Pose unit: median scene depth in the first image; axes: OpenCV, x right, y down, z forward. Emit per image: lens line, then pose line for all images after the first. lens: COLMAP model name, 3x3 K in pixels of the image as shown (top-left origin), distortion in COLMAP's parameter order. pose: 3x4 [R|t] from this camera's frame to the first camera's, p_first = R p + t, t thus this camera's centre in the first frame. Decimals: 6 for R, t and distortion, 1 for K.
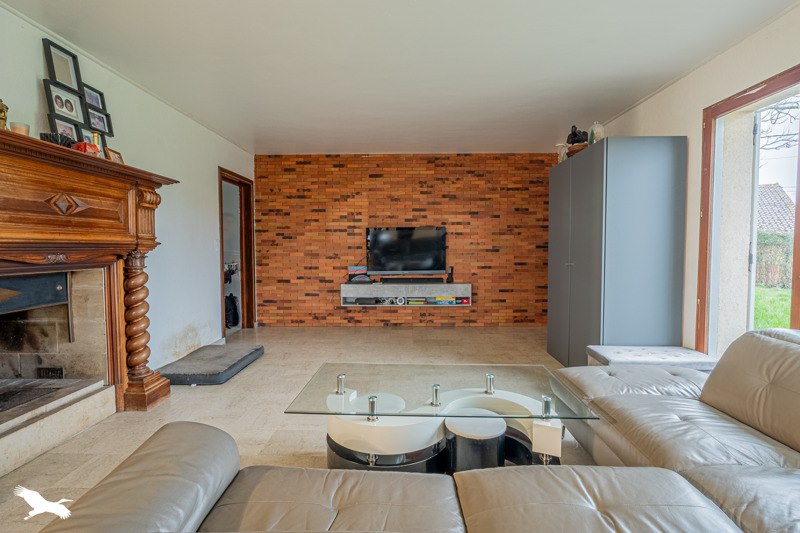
lens RADIAL K [[386.9, 0, 400.0], [0, 386.9, 266.5], [0, 0, 1]] dist [-0.000851, 0.000607]
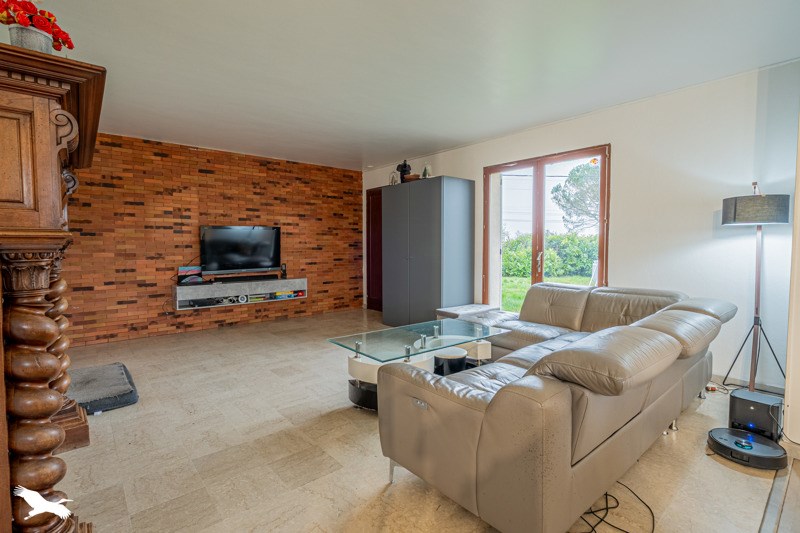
lens RADIAL K [[386.9, 0, 400.0], [0, 386.9, 266.5], [0, 0, 1]] dist [-0.000851, 0.000607]
pose [[0.745408, -0.037157, 0.665572, -0.349417], [0.035326, 0.999244, 0.016222, 0.002151], [-0.665671, 0.011420, 0.746158, -0.030261]]
